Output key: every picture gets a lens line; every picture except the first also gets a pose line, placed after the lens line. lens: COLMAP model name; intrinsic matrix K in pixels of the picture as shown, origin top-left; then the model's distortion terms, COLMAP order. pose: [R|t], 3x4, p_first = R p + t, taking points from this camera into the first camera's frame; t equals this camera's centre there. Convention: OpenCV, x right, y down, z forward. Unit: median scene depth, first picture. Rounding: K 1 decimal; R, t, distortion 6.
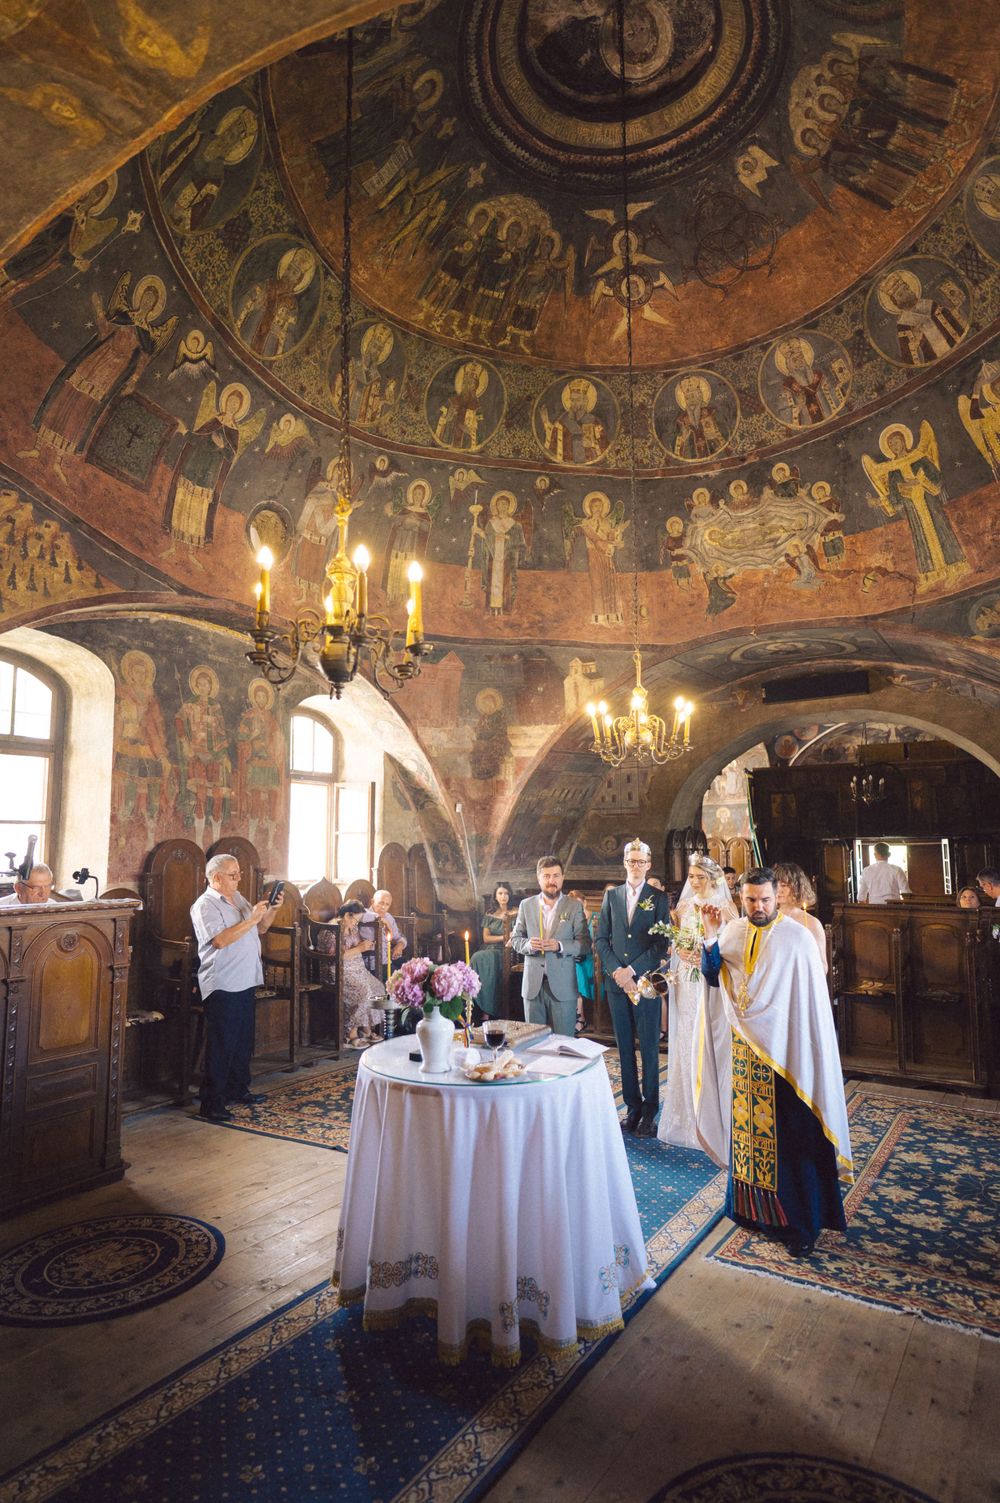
lens RADIAL K [[862.3, 0, 500.0], [0, 862.3, 751.5], [0, 0, 1]] dist [0.001983, 0.001816]
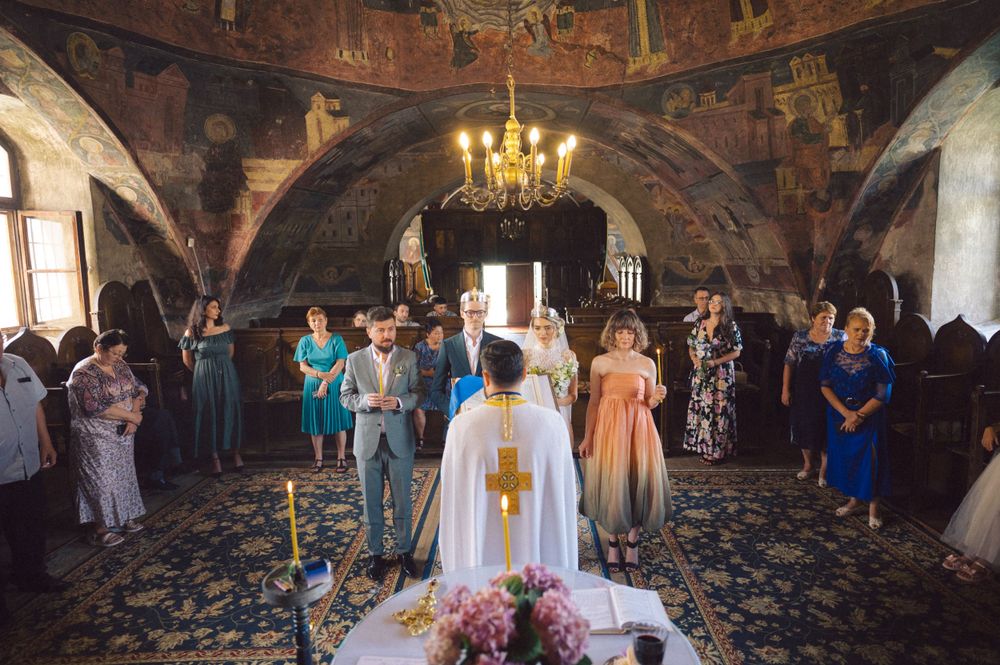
lens RADIAL K [[573.7, 0, 507.3], [0, 573.7, 323.9], [0, 0, 1]] dist [0.001983, 0.001816]
pose [[0.842941, -0.067482, 0.533758, -0.100400], [-0.052386, 0.977093, 0.206263, 0.004443], [-0.535450, -0.201829, 0.820097, 0.283533]]
